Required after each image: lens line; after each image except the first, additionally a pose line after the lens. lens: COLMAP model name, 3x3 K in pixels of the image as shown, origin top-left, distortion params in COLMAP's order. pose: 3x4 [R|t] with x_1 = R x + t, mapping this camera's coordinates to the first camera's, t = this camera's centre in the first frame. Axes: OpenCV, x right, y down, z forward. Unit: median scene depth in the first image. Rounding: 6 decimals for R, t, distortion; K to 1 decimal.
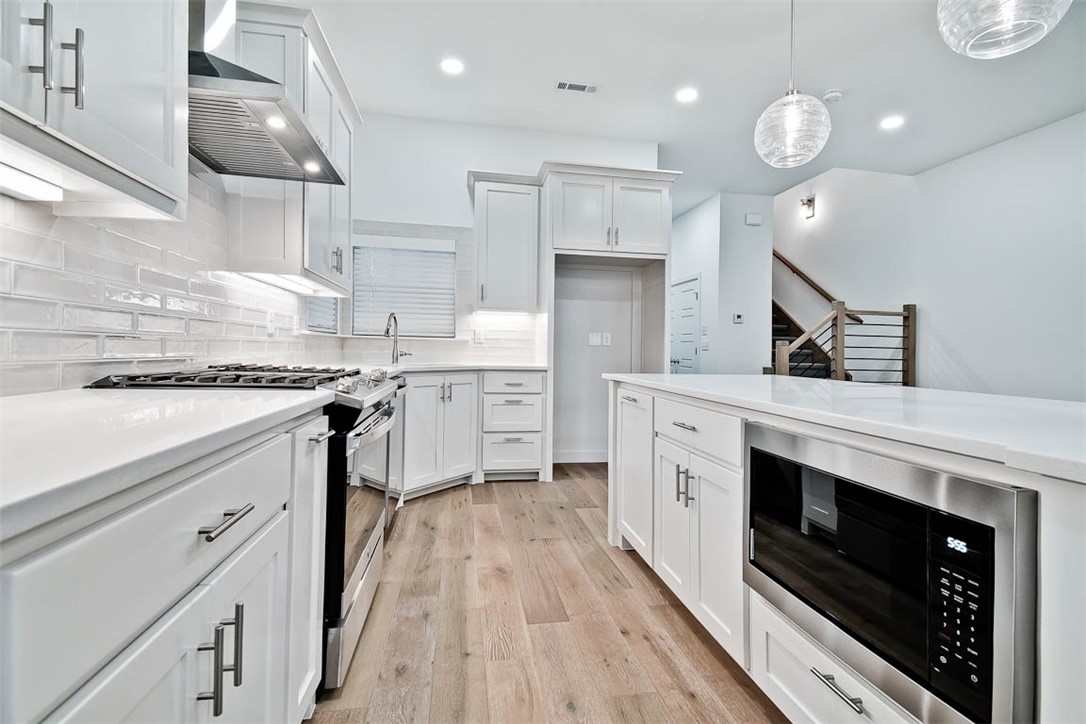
lens RADIAL K [[478.1, 0, 538.9], [0, 478.1, 350.3], [0, 0, 1]] dist [0.013136, -0.023047]
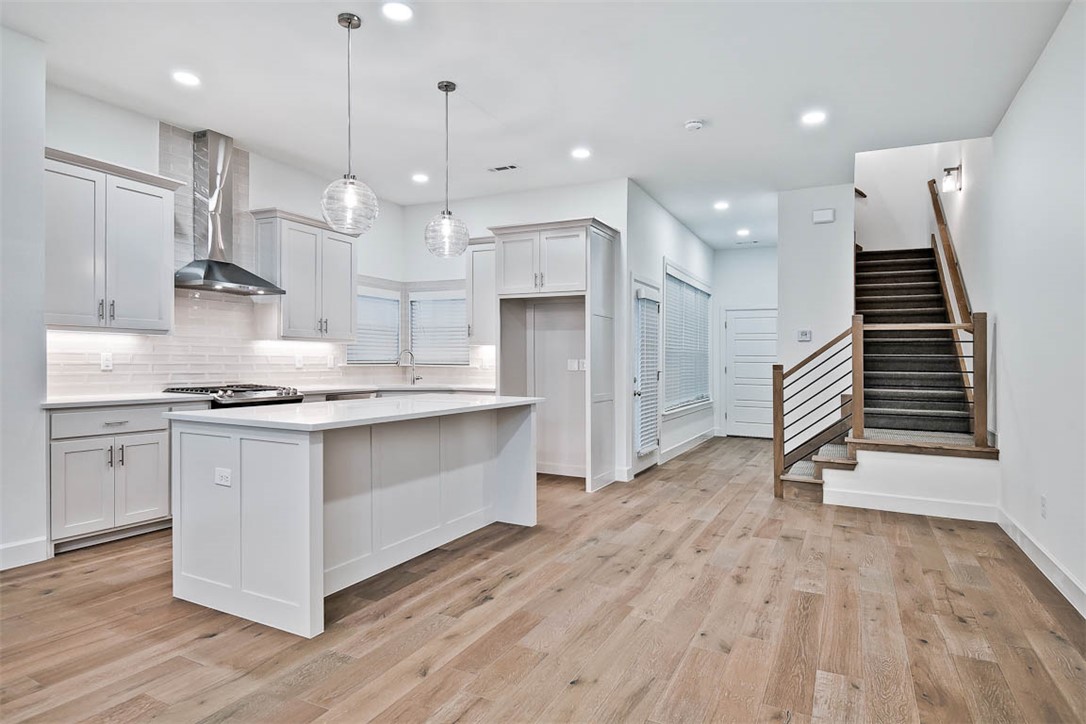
lens RADIAL K [[605.0, 0, 547.8], [0, 605.0, 357.0], [0, 0, 1]] dist [-0.003492, -0.000677]
pose [[0.809690, -0.016461, -0.586627, 1.394561], [0.006499, 0.999797, -0.019084, -0.023273], [0.586822, 0.011640, 0.809632, -0.272797]]
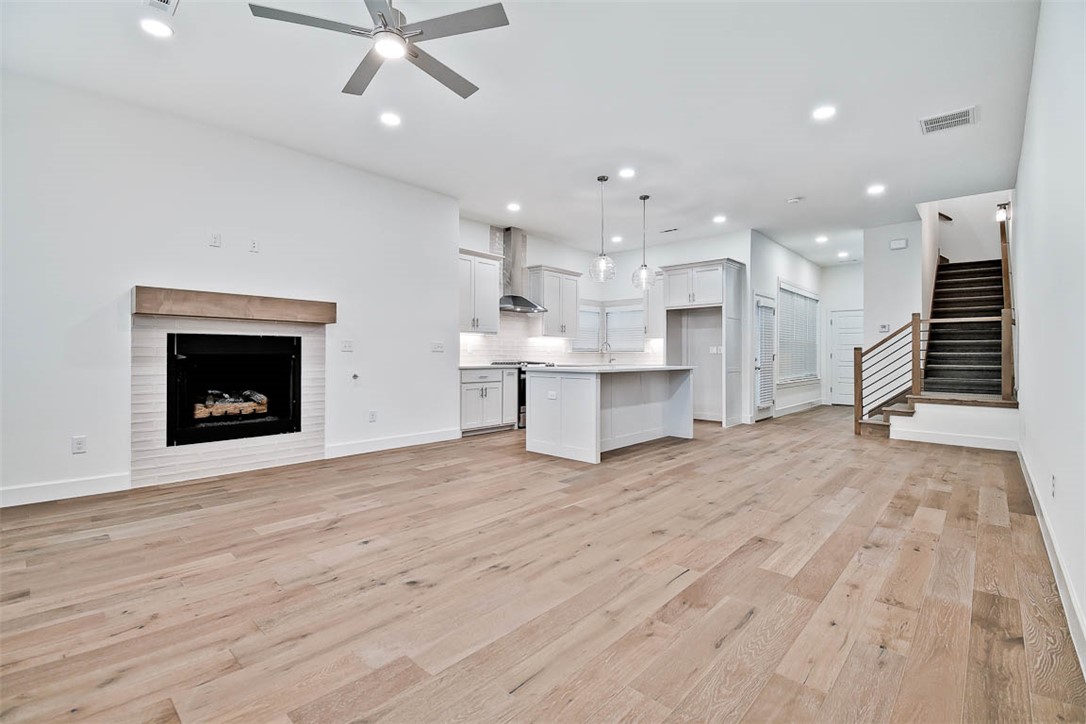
lens RADIAL K [[475.9, 0, 543.3], [0, 475.9, 365.3], [0, 0, 1]] dist [0.016017, -0.022544]
pose [[0.608686, -0.002566, -0.793407, 1.753878], [0.008596, 0.999957, 0.003360, 0.034363], [0.793365, -0.008865, 0.608682, -0.877768]]
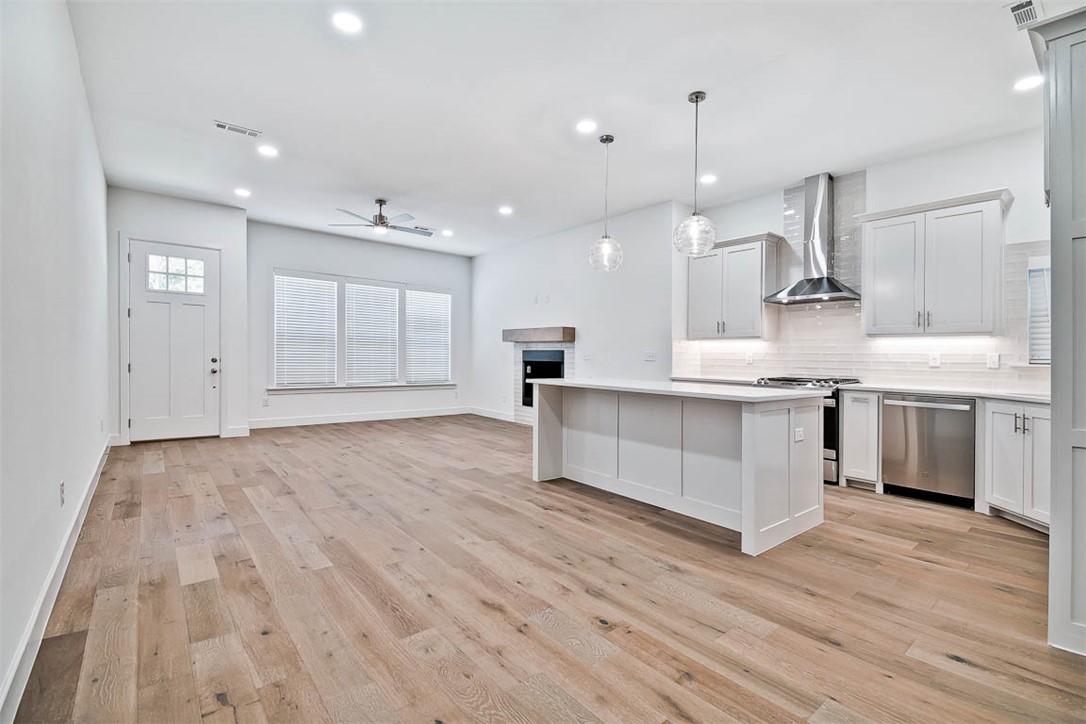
lens RADIAL K [[478.1, 0, 538.9], [0, 478.1, 350.3], [0, 0, 1]] dist [0.013136, -0.023047]
pose [[-0.867116, -0.042827, -0.496262, 1.328838], [-0.036563, 0.999082, -0.022332, -0.002064], [0.496763, -0.001220, -0.867885, 1.584965]]
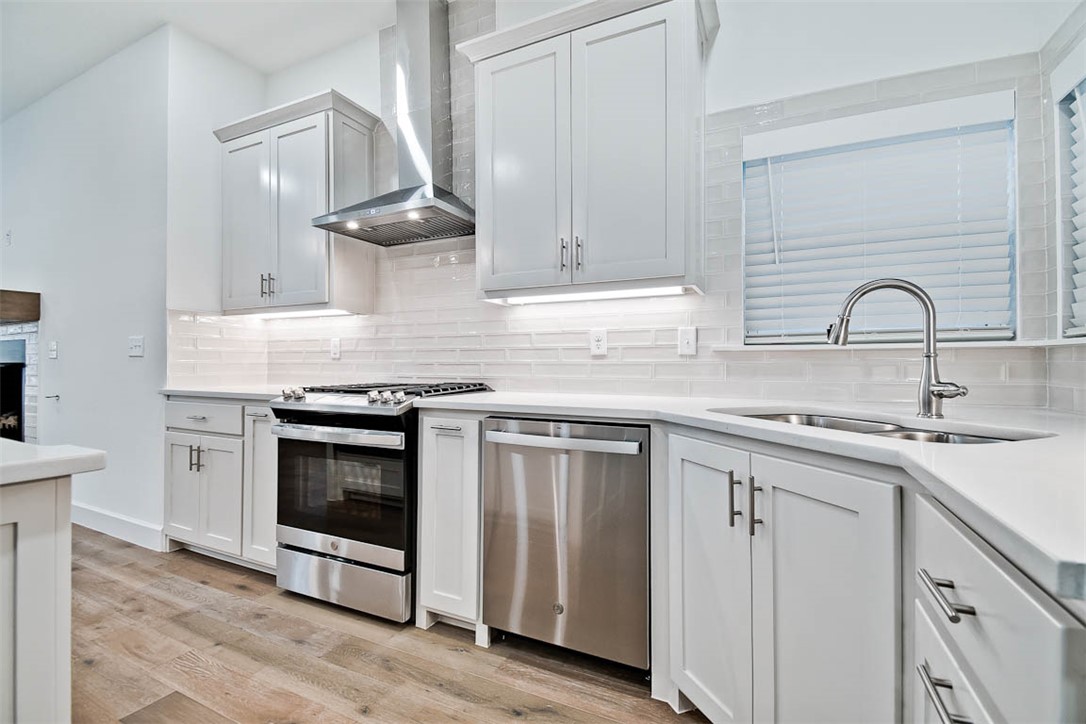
lens RADIAL K [[485.6, 0, 542.6], [0, 485.6, 353.7], [0, 0, 1]] dist [0.001514, -0.021851]
pose [[-0.568387, -0.047876, -0.821367, 0.204117], [-0.016416, 0.998767, -0.046857, 0.005723], [0.822598, -0.013149, -0.568472, 1.273293]]
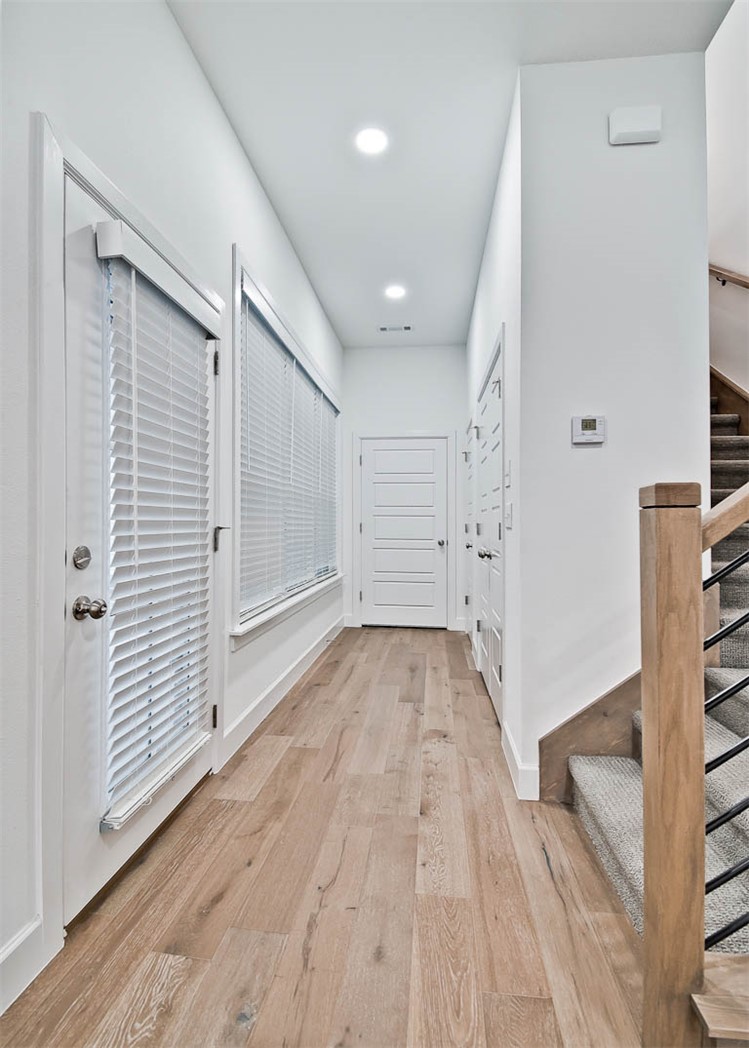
lens RADIAL K [[498.8, 0, 372.6], [0, 498.8, 535.9], [0, 0, 1]] dist [0.000089, -0.000251]
pose [[0.959686, -0.006369, -0.281003, 0.766372], [0.011654, 0.999785, 0.017140, -0.006448], [0.280834, -0.019724, 0.959554, 1.313925]]
